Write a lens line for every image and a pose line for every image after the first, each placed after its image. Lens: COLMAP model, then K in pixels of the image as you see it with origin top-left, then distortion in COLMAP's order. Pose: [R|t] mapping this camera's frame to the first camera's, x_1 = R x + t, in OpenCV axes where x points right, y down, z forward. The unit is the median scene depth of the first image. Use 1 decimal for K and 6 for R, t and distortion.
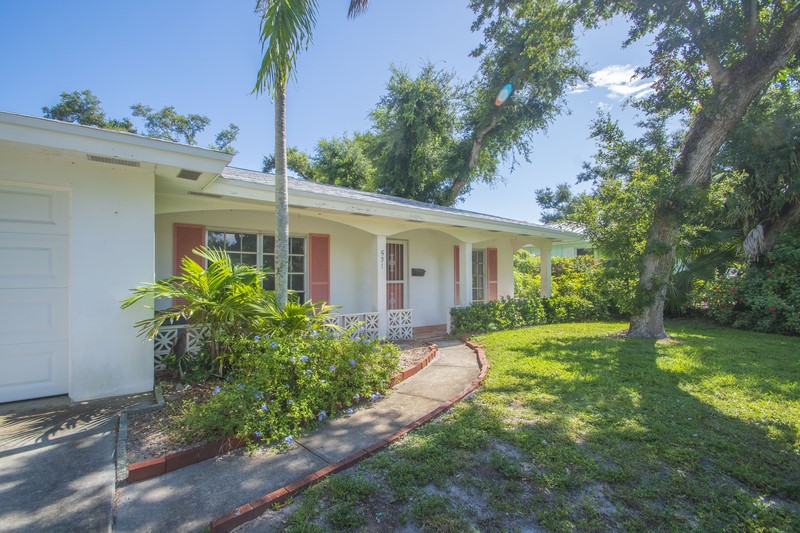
lens RADIAL K [[361.4, 0, 399.1], [0, 361.4, 270.0], [0, 0, 1]] dist [0.007405, -0.001015]
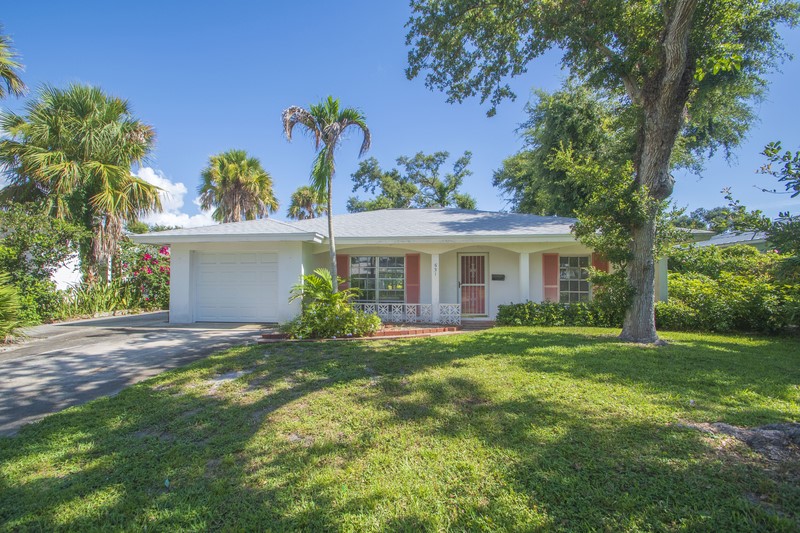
lens RADIAL K [[361.4, 0, 402.1], [0, 361.4, 269.9], [0, 0, 1]] dist [0.007405, -0.001015]
pose [[0.753112, -0.016520, -0.657685, 0.200828], [0.015476, 0.999853, -0.007393, -0.004945], [0.657710, -0.004611, 0.753257, -0.055954]]
